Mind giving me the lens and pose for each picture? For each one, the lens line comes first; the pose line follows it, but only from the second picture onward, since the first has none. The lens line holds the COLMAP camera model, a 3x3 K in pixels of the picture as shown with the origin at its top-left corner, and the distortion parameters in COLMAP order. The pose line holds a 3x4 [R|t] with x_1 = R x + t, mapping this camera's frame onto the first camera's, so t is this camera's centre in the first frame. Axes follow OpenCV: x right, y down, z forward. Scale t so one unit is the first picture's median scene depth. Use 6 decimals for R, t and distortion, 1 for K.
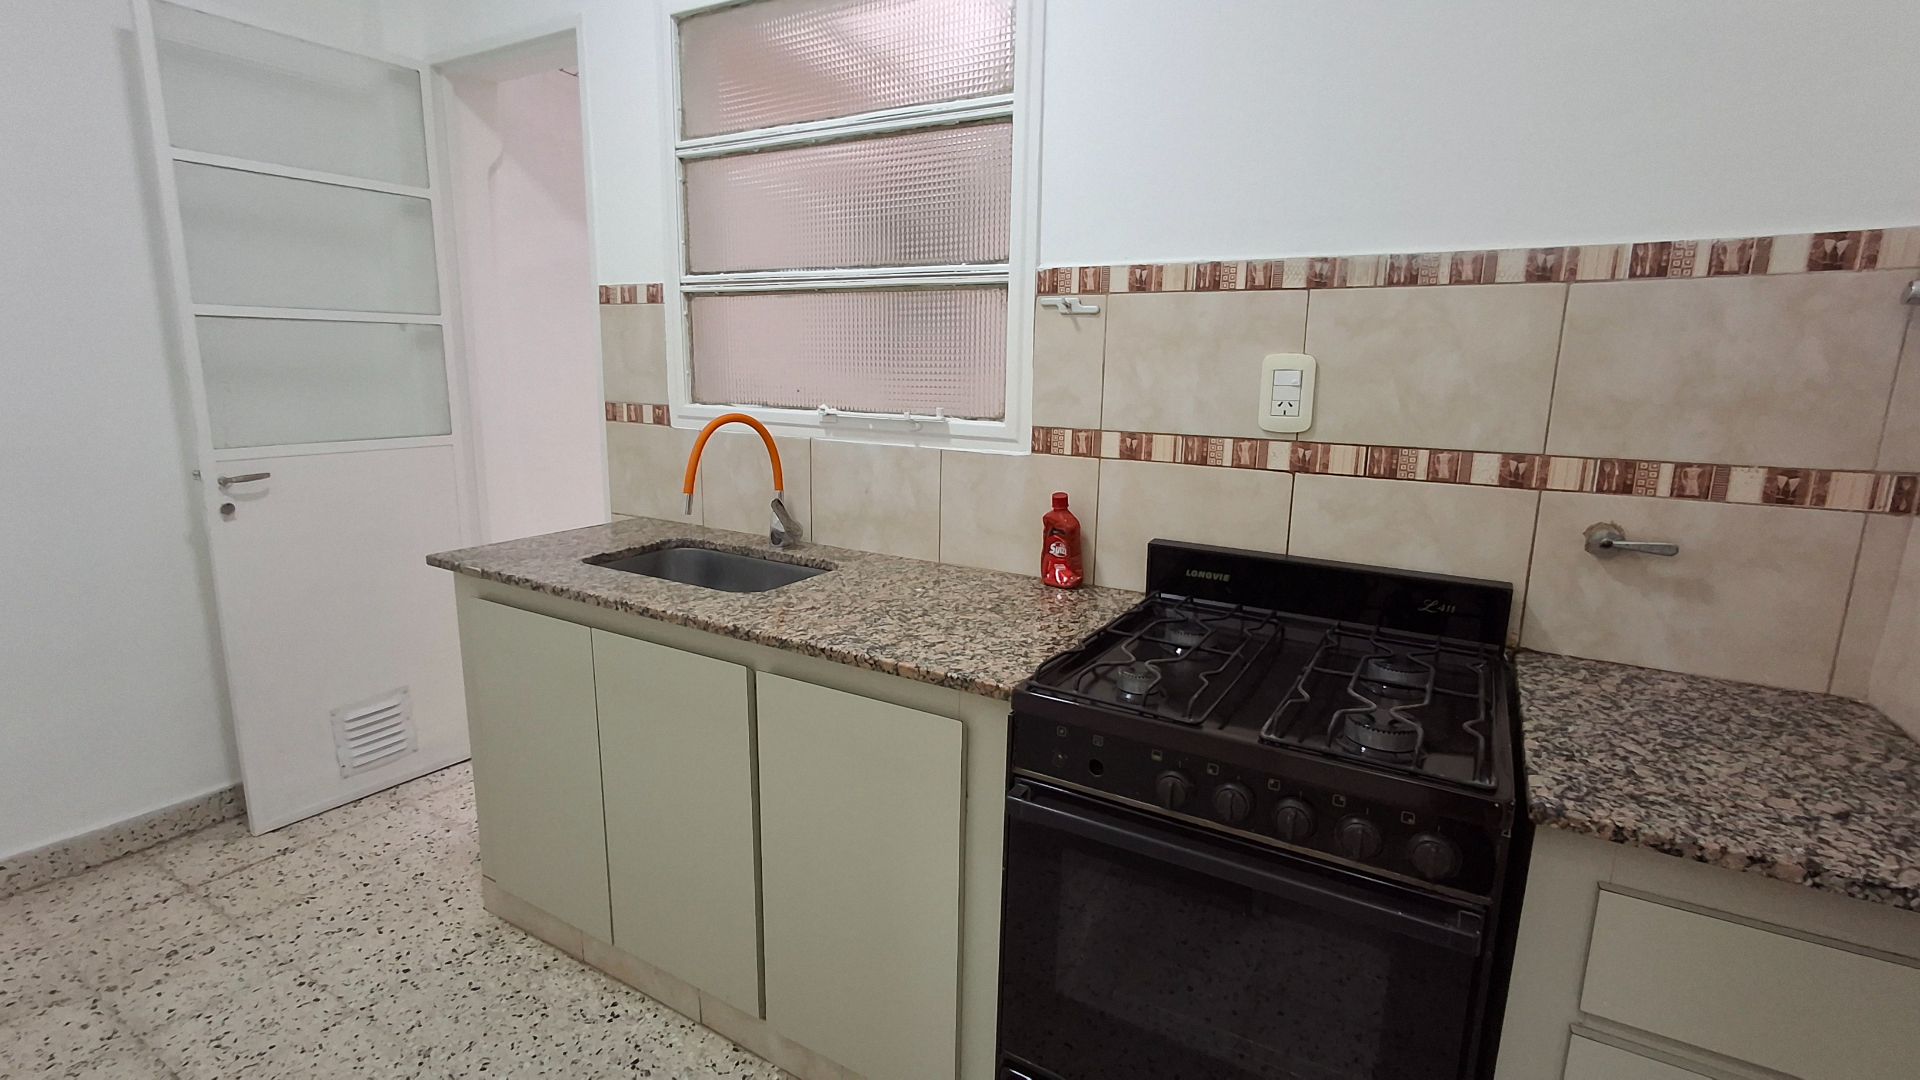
lens RADIAL K [[872.6, 0, 961.1], [0, 872.6, 546.3], [0, 0, 1]] dist [-0.005037, -0.000662]
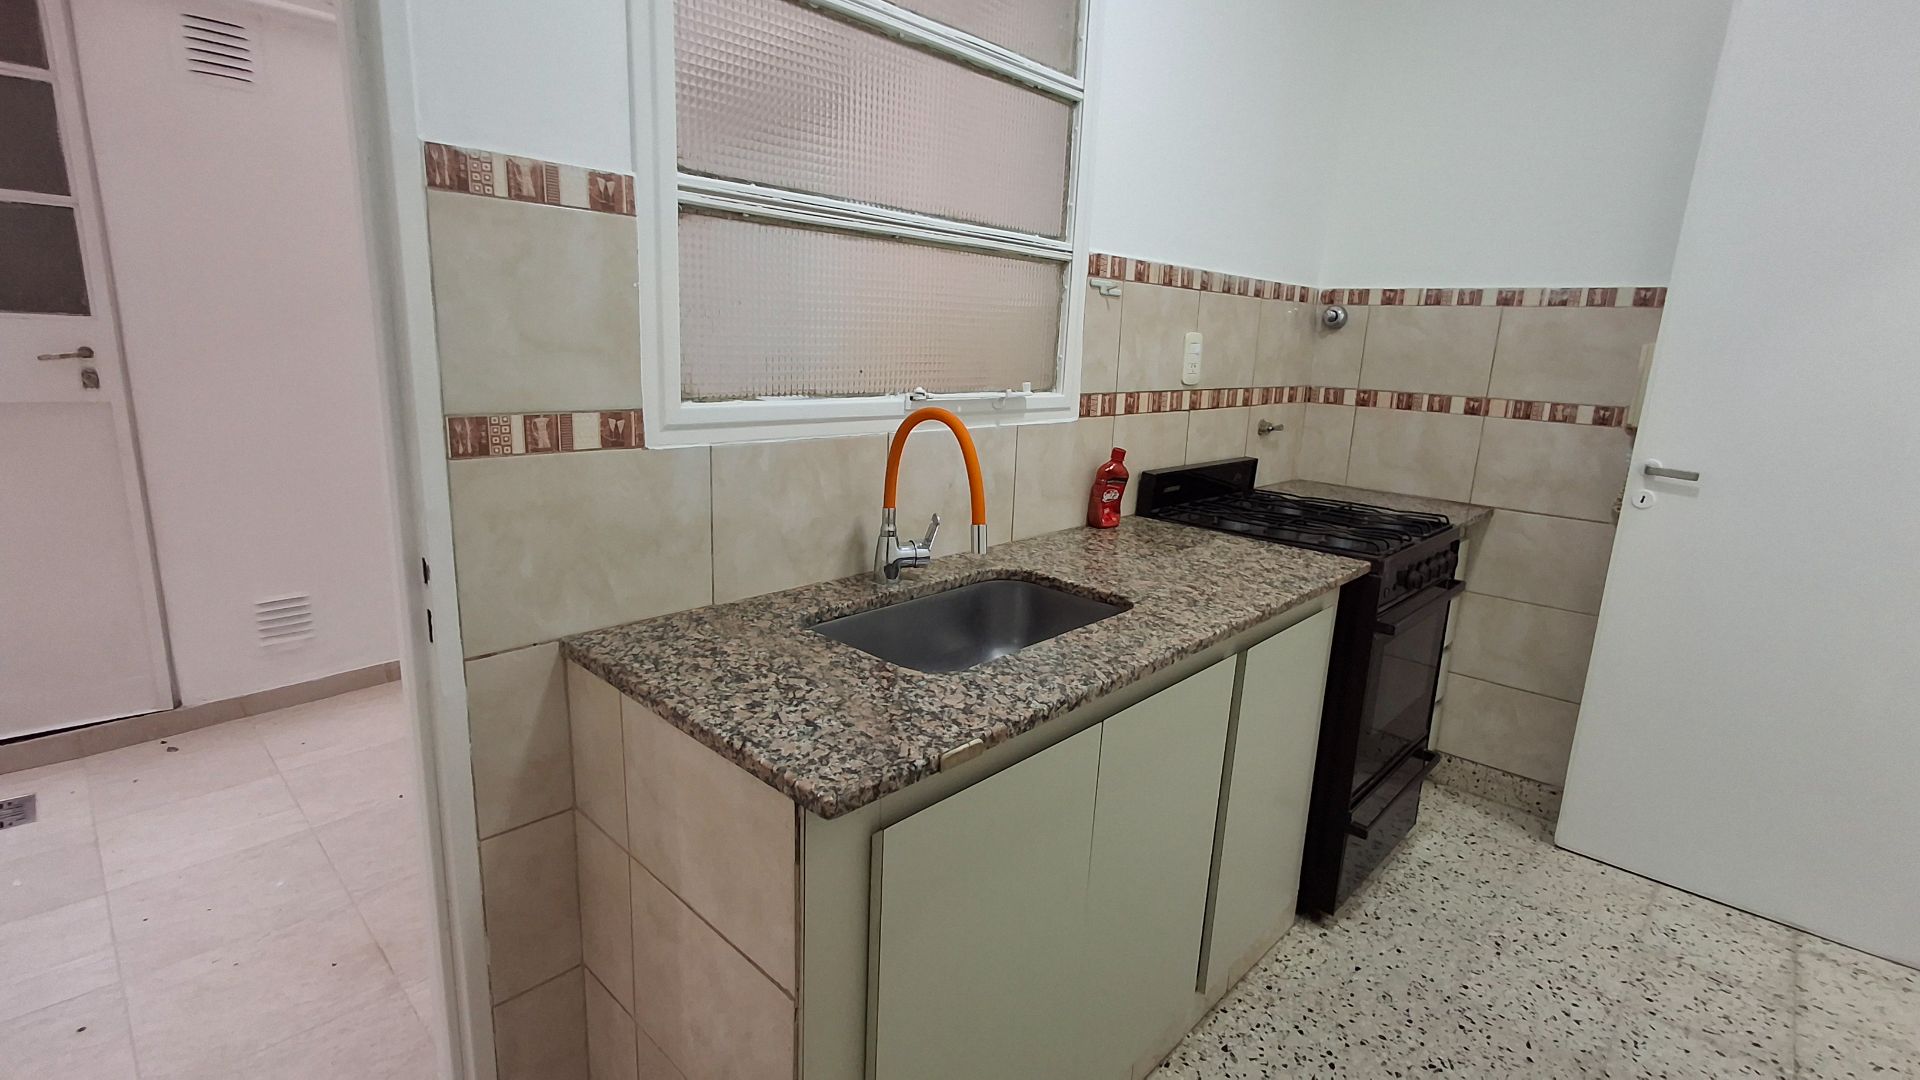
lens RADIAL K [[872.6, 0, 967.3], [0, 872.6, 540.1], [0, 0, 1]] dist [-0.005037, -0.000662]
pose [[0.228636, -0.232837, 0.945258, -1.085577], [0.164515, 0.966253, 0.198216, -0.209013], [-0.959510, 0.110189, 0.259226, 0.900608]]
